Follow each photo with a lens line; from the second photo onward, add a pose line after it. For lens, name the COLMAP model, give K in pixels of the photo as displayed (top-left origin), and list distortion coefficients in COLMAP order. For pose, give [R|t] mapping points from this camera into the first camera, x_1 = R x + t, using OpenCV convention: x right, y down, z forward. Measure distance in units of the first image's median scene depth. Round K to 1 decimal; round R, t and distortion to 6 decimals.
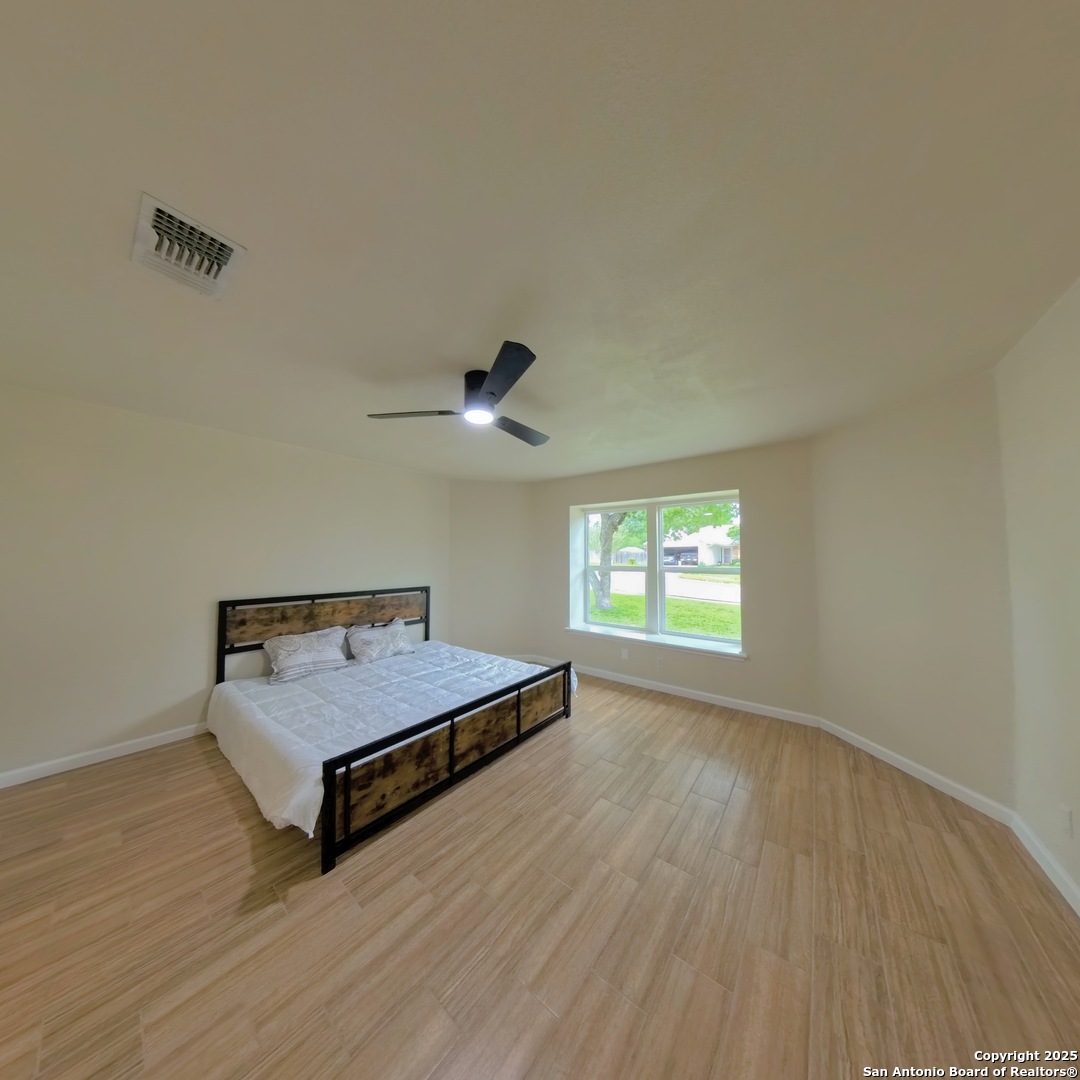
lens RADIAL K [[353.2, 0, 539.6], [0, 353.2, 543.1], [0, 0, 1]] dist [-0.013697, -0.000323]
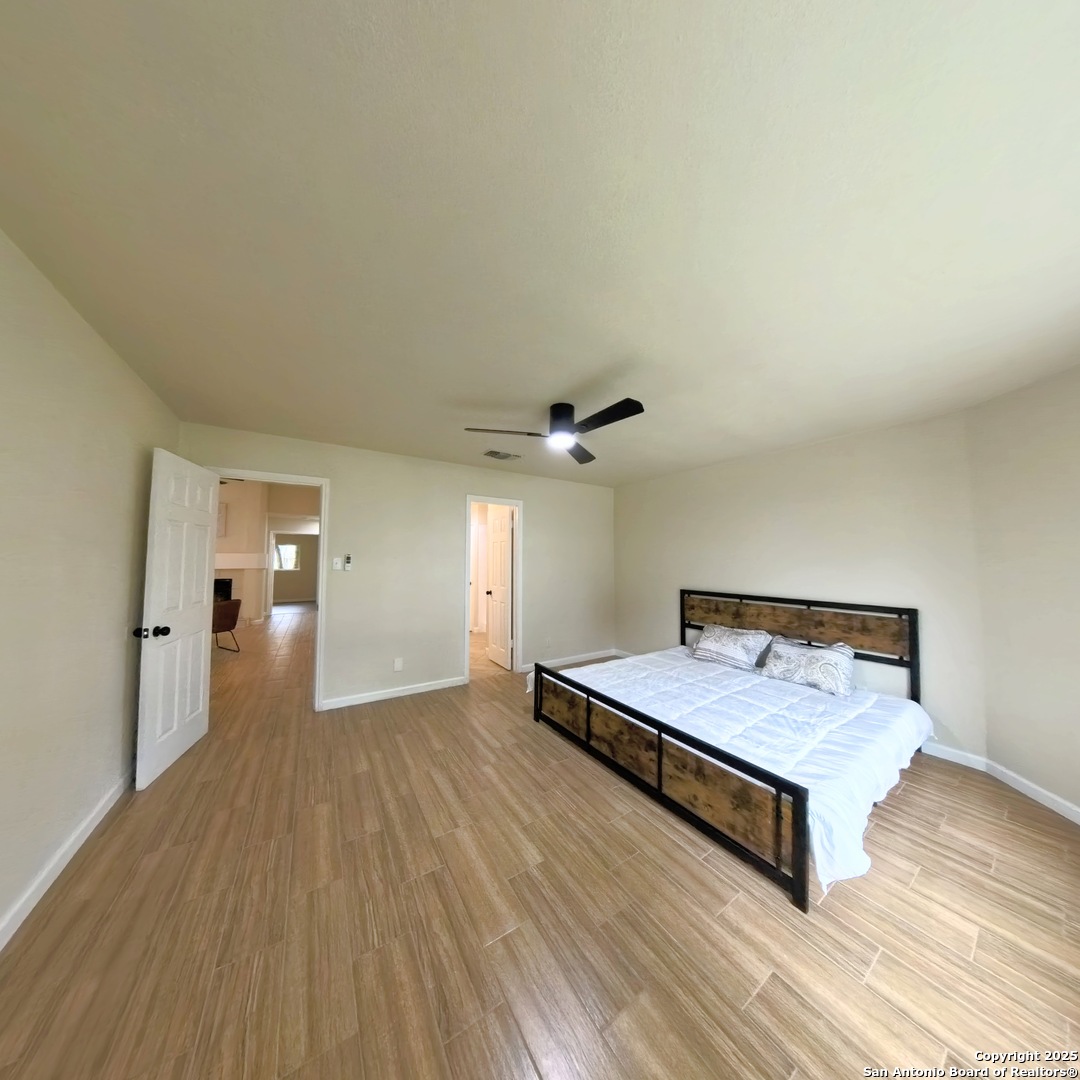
lens RADIAL K [[353.2, 0, 540.2], [0, 353.2, 542.2], [0, 0, 1]] dist [-0.013697, -0.000323]
pose [[-0.327742, -0.049732, -0.943458, 0.715316], [0.029573, 0.997584, -0.062859, 0.044885], [0.944304, -0.048503, -0.325479, 0.957692]]
